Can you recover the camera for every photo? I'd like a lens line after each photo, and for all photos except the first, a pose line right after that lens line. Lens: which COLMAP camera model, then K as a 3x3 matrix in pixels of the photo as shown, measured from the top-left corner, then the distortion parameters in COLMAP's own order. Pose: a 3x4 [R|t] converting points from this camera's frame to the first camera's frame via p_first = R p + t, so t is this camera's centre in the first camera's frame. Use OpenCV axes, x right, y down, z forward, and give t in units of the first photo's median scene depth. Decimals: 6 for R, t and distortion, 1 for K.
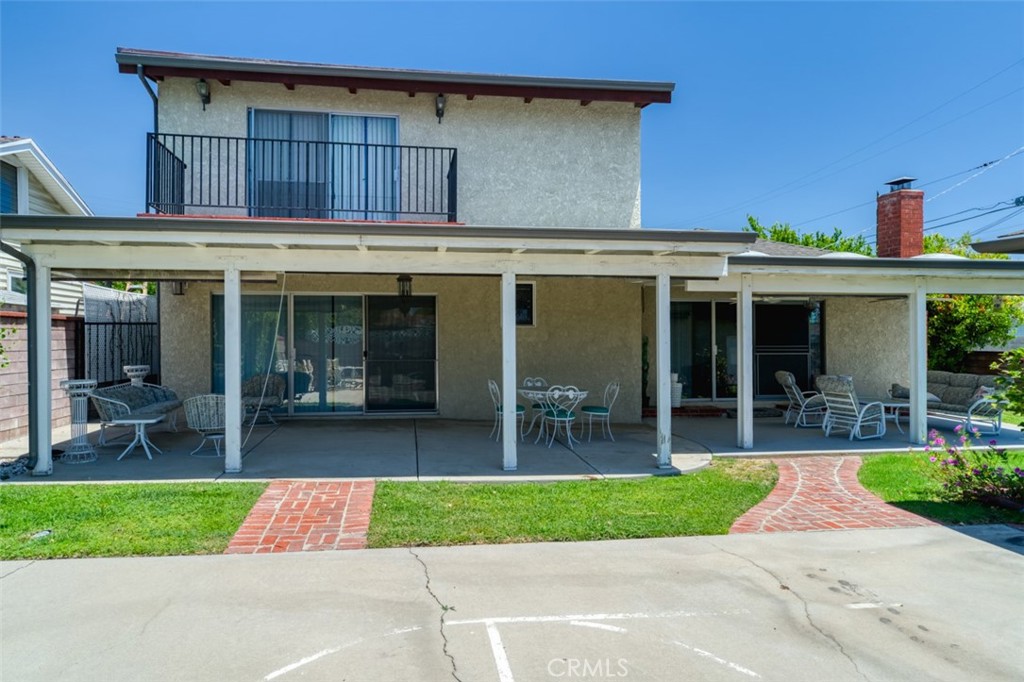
lens RADIAL K [[681.6, 0, 514.9], [0, 681.6, 338.0], [0, 0, 1]] dist [-0.000487, 0.004582]
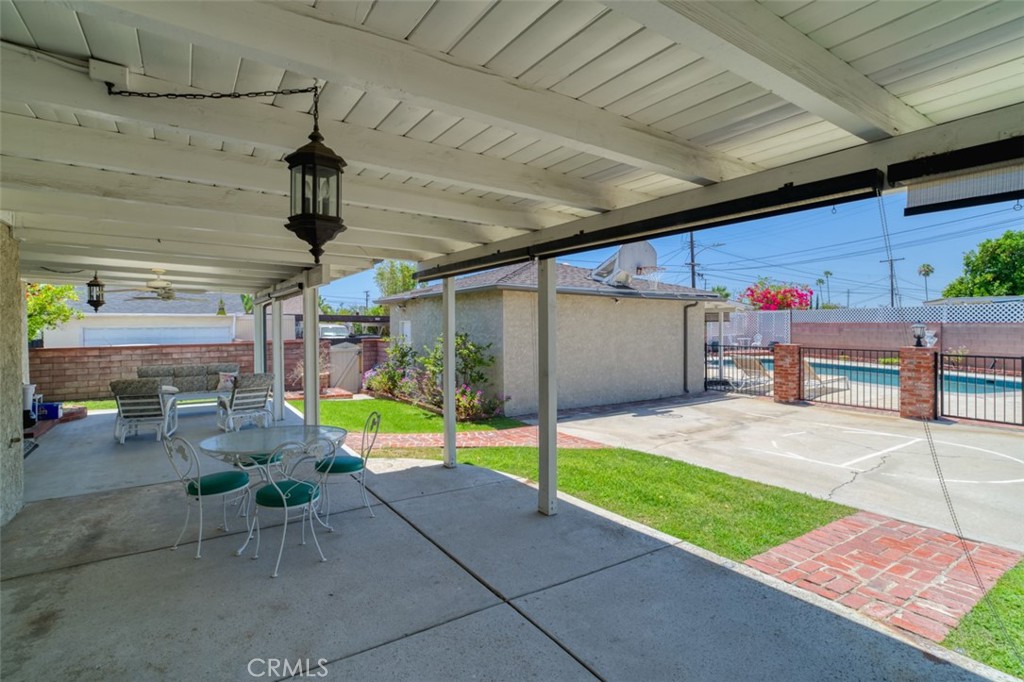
lens RADIAL K [[472.9, 0, 510.1], [0, 472.9, 336.6], [0, 0, 1]] dist [-0.009717, 0.001428]
pose [[-0.403476, -0.022075, 0.914724, -0.851883], [0.003502, 0.999664, 0.025670, -0.034623], [-0.914983, 0.013560, -0.403264, 2.244663]]
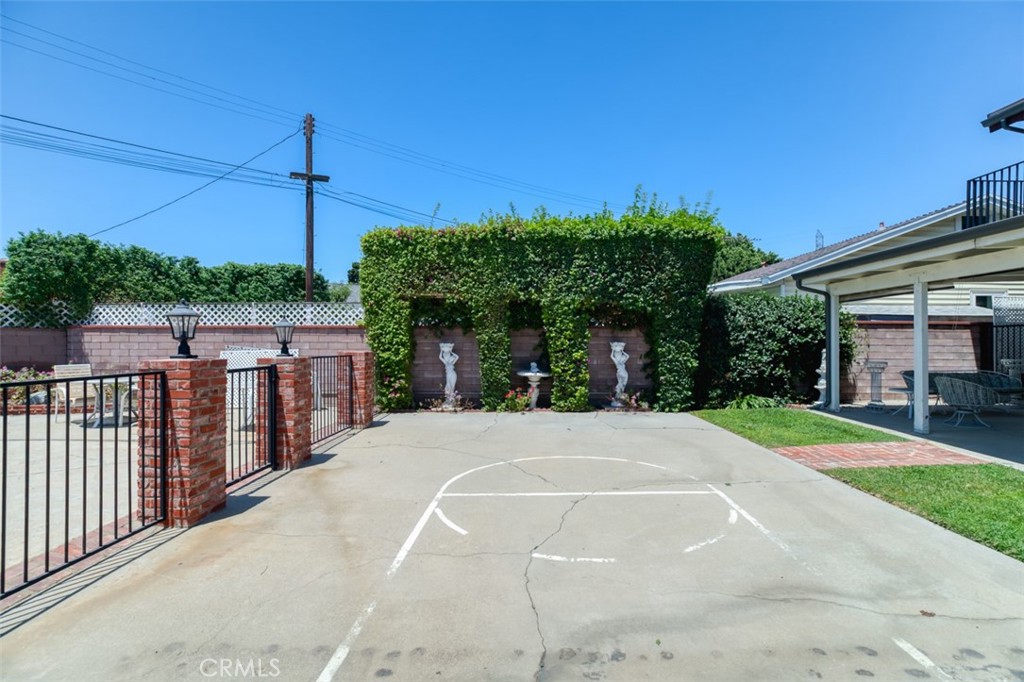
lens RADIAL K [[472.9, 0, 511.4], [0, 472.9, 341.7], [0, 0, 1]] dist [-0.009717, 0.001428]
pose [[-0.186029, -0.008598, -0.982507, 1.079586], [-0.000259, 0.999962, -0.008702, 0.040743], [0.982544, -0.001365, -0.186025, 0.623135]]
